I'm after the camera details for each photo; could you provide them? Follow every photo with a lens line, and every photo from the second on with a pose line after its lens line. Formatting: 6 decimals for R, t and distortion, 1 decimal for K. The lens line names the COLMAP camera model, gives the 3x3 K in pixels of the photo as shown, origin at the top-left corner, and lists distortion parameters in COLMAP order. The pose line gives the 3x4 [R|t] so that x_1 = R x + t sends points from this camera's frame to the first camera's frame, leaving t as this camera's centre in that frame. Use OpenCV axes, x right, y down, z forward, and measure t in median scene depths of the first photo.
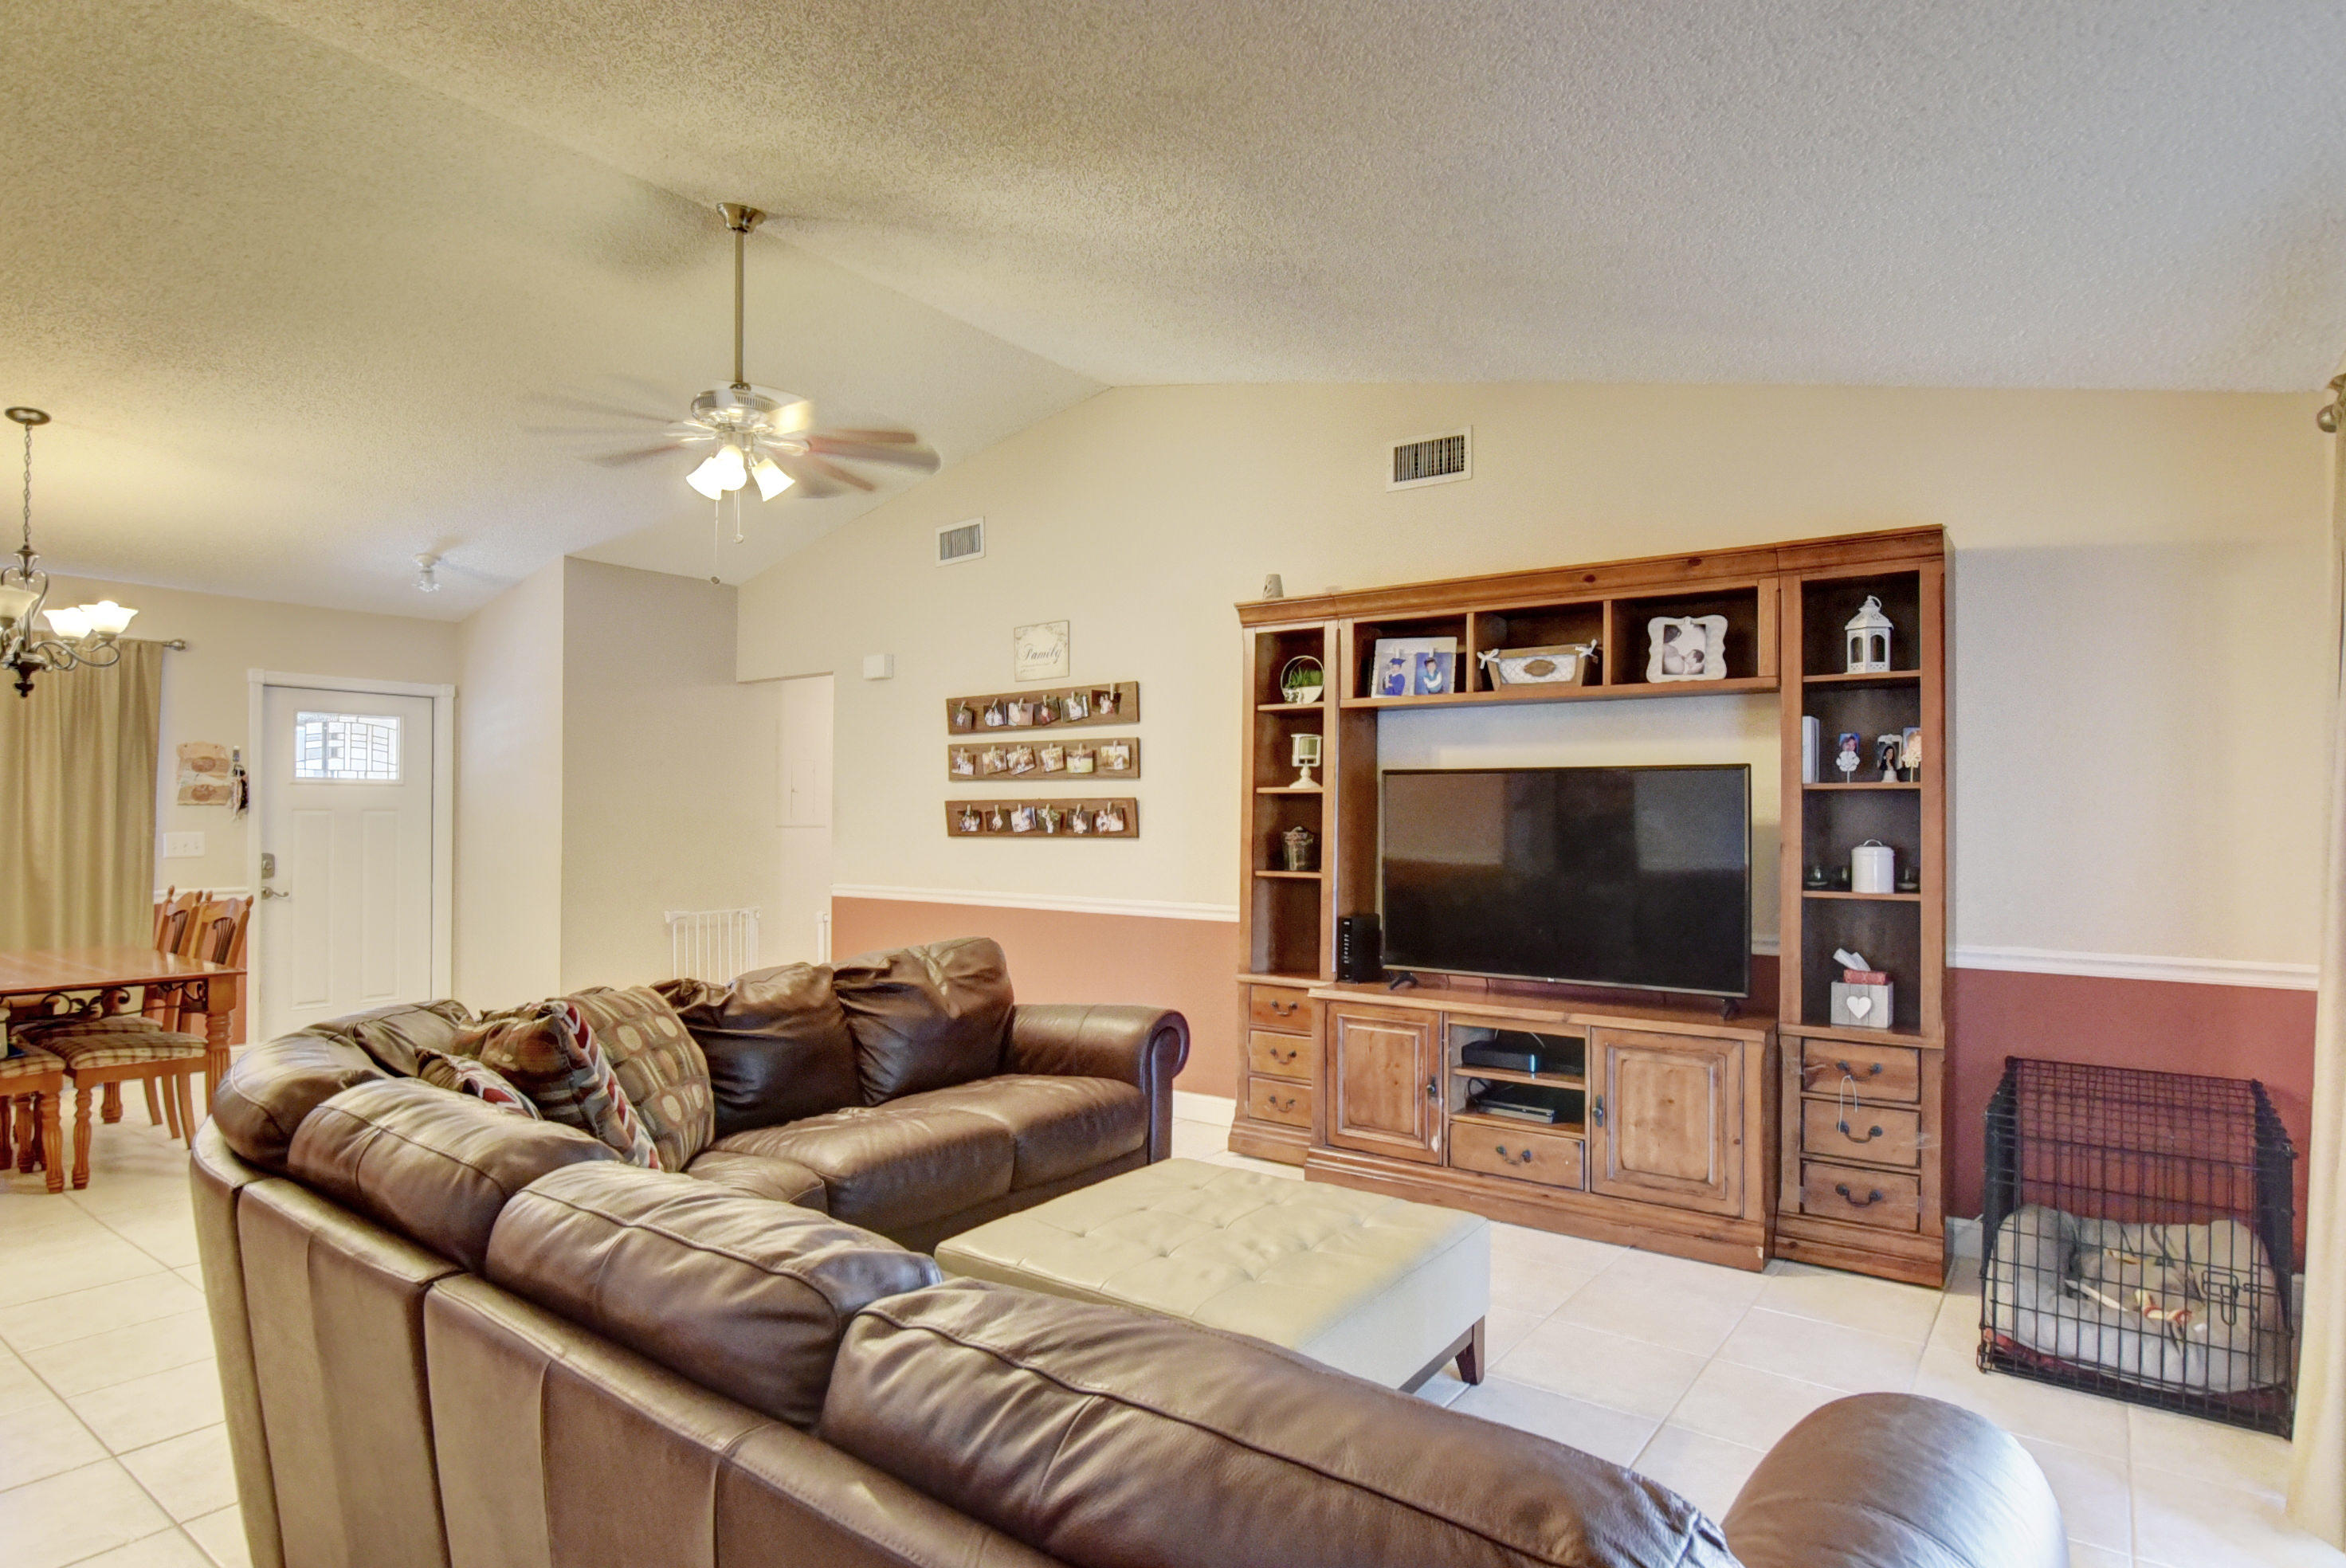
lens RADIAL K [[1267.0, 0, 1183.3], [0, 1267.0, 796.8], [0, 0, 1]] dist [-0.015540, -0.000838]
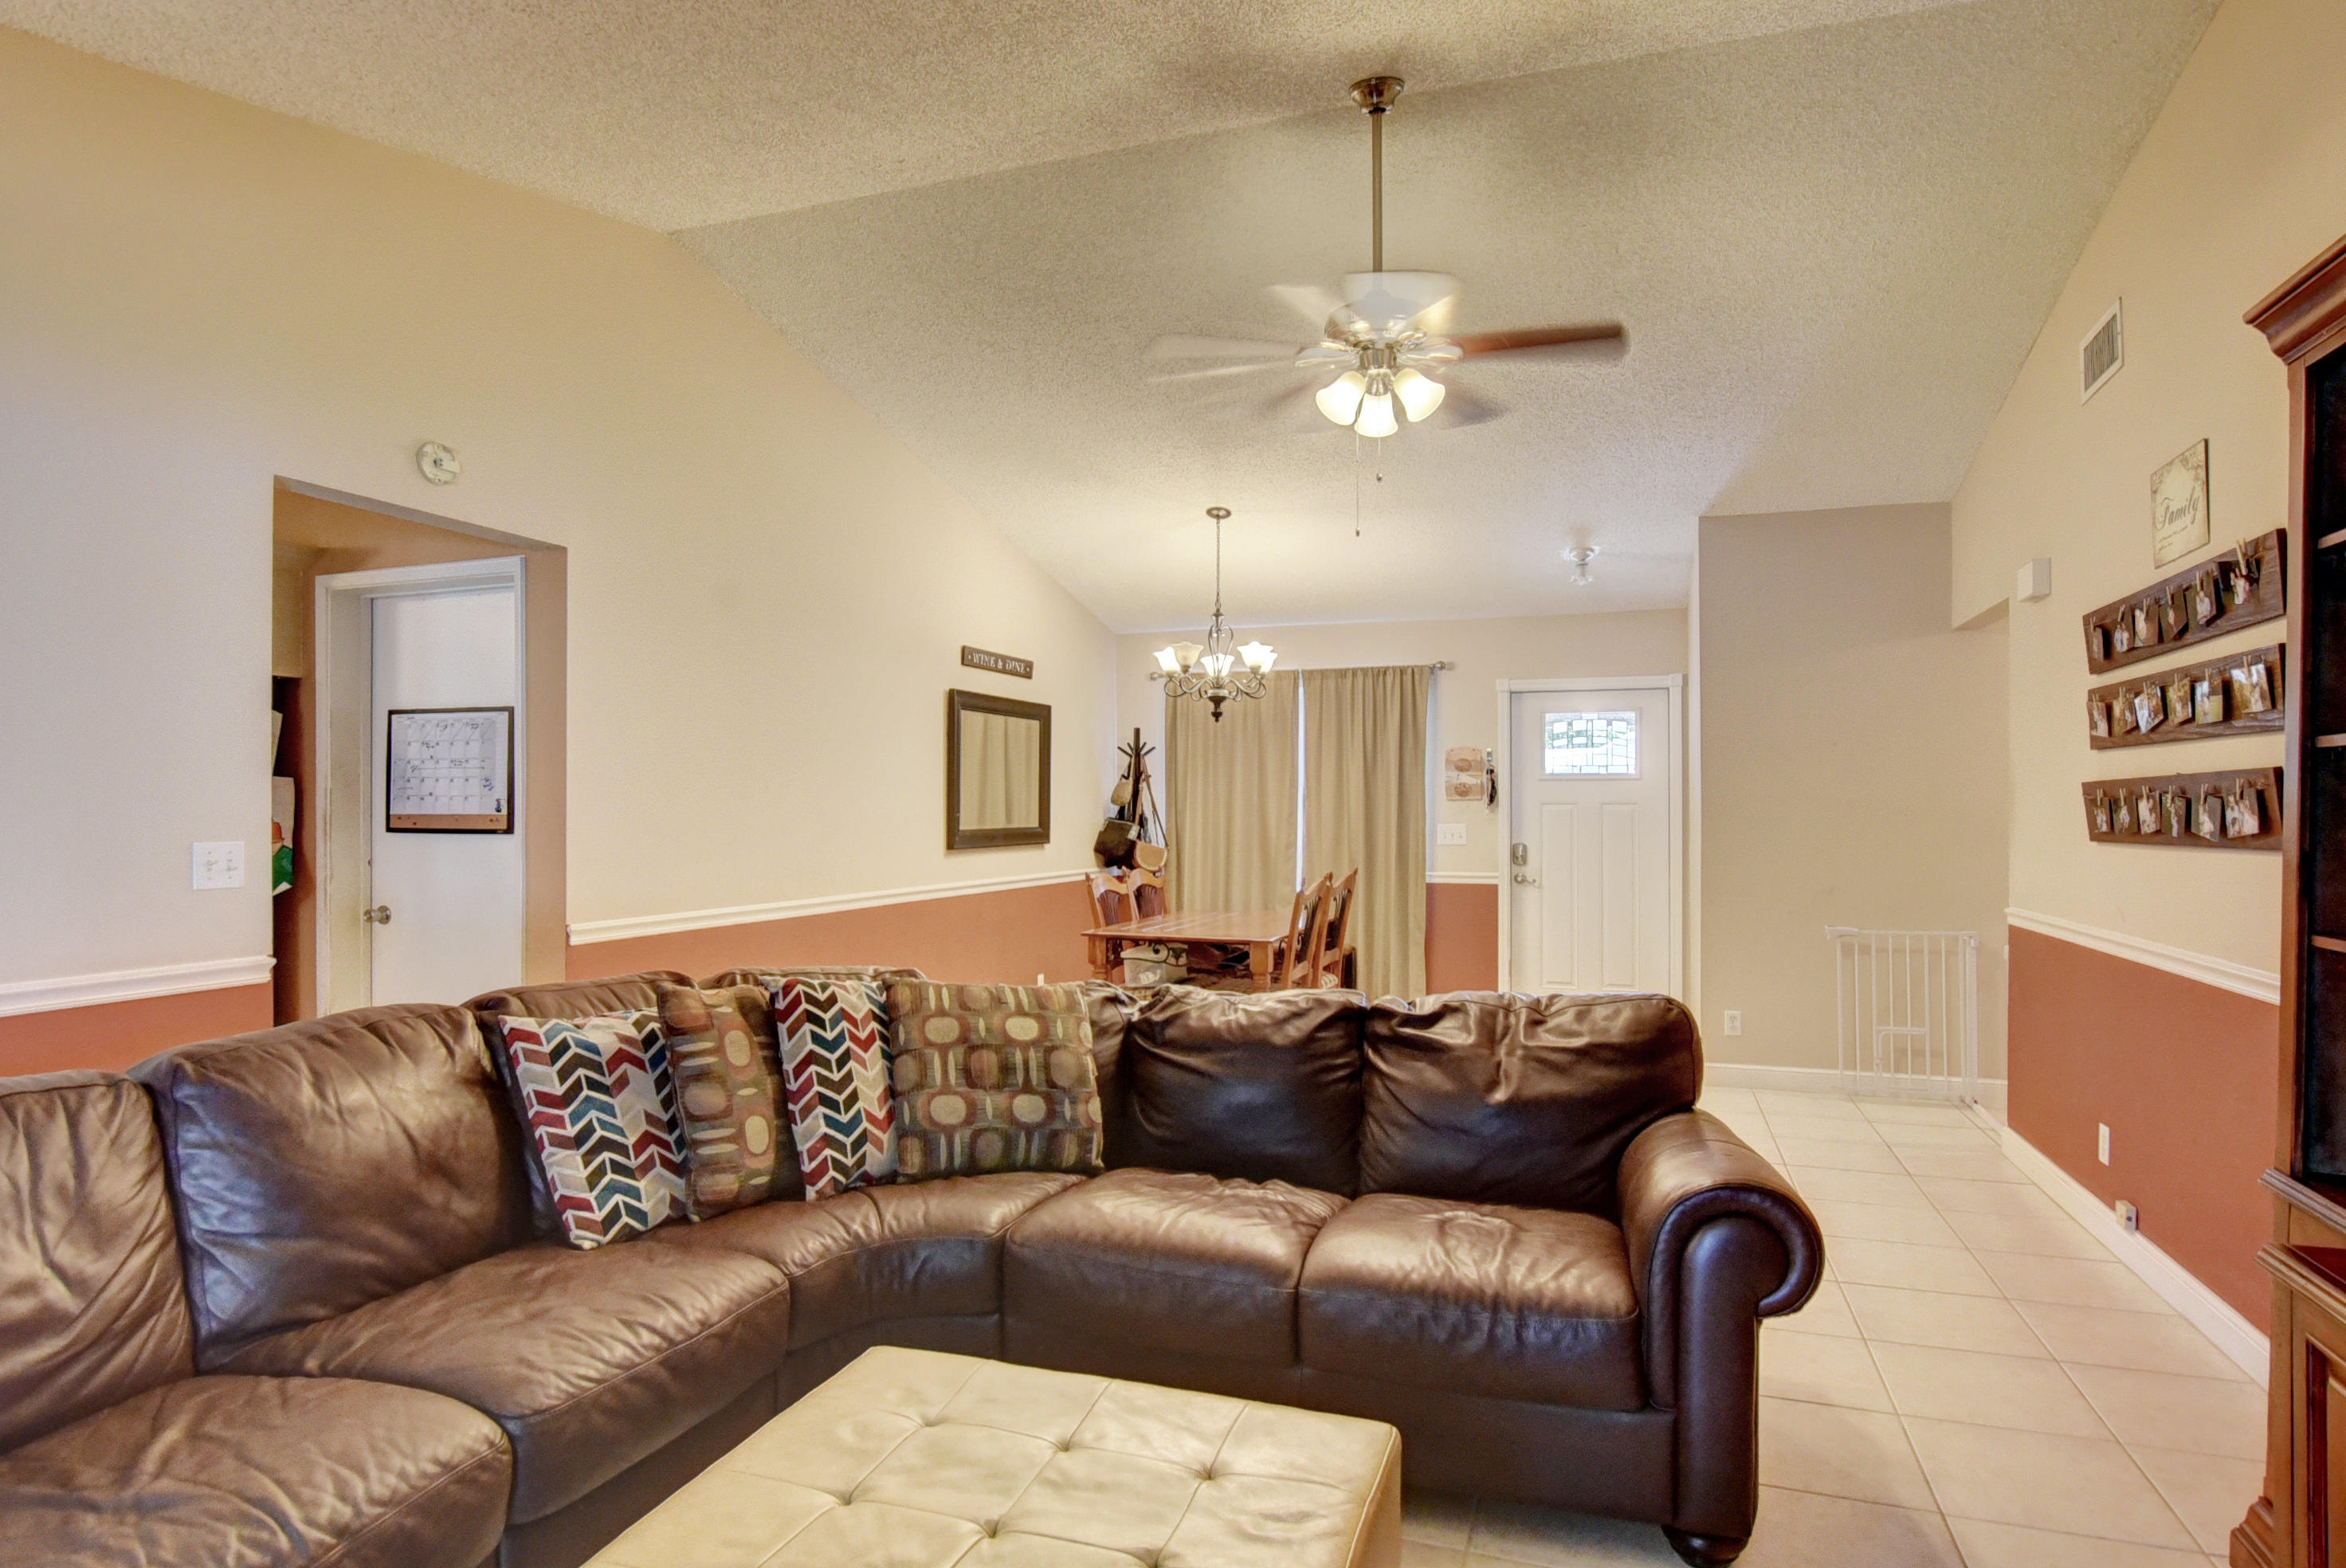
lens RADIAL K [[1267.0, 0, 1176.0], [0, 1267.0, 794.2], [0, 0, 1]] dist [-0.015540, -0.000838]
pose [[0.296077, -0.013836, -0.955064, 0.286864], [0.017953, 0.999799, -0.008918, 0.007277], [0.954995, -0.014506, 0.296265, 0.435988]]
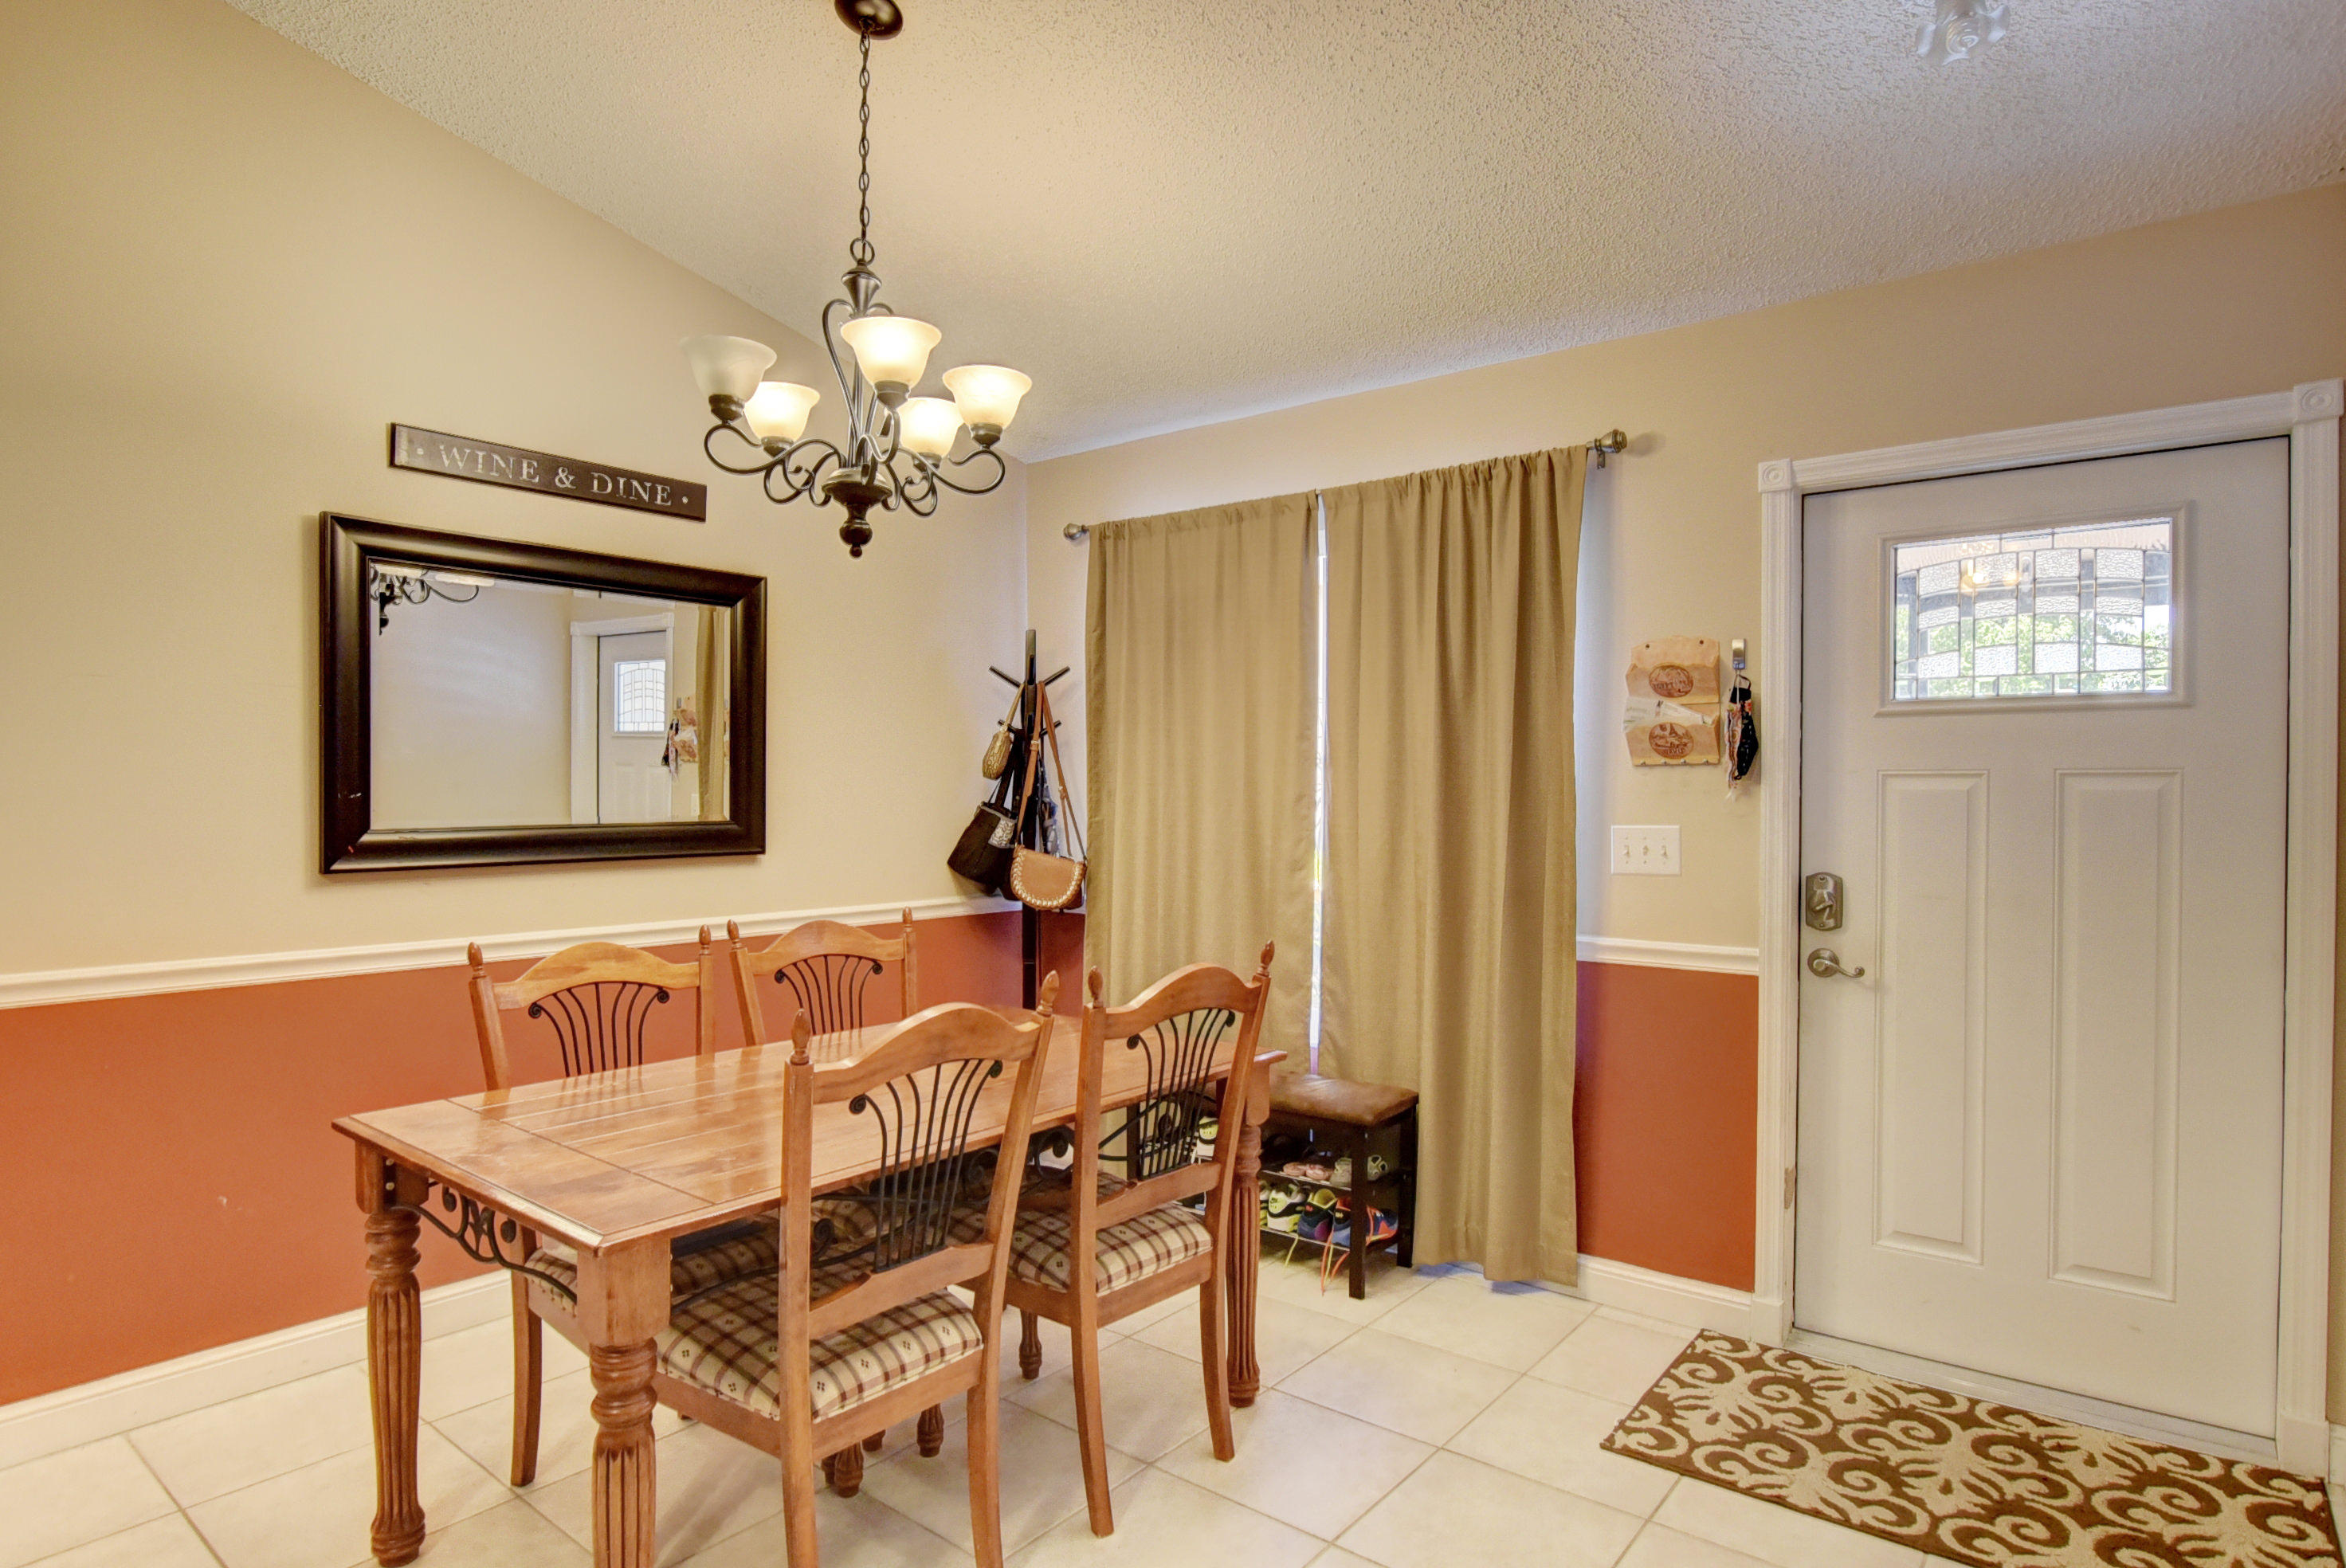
lens RADIAL K [[1267.0, 0, 1178.1], [0, 1267.0, 793.3], [0, 0, 1]] dist [-0.015540, -0.000838]
pose [[-0.025667, -0.003418, -0.999665, -0.324265], [0.013894, 0.999896, -0.003775, 0.017426], [0.999574, -0.013986, -0.025617, 0.904391]]
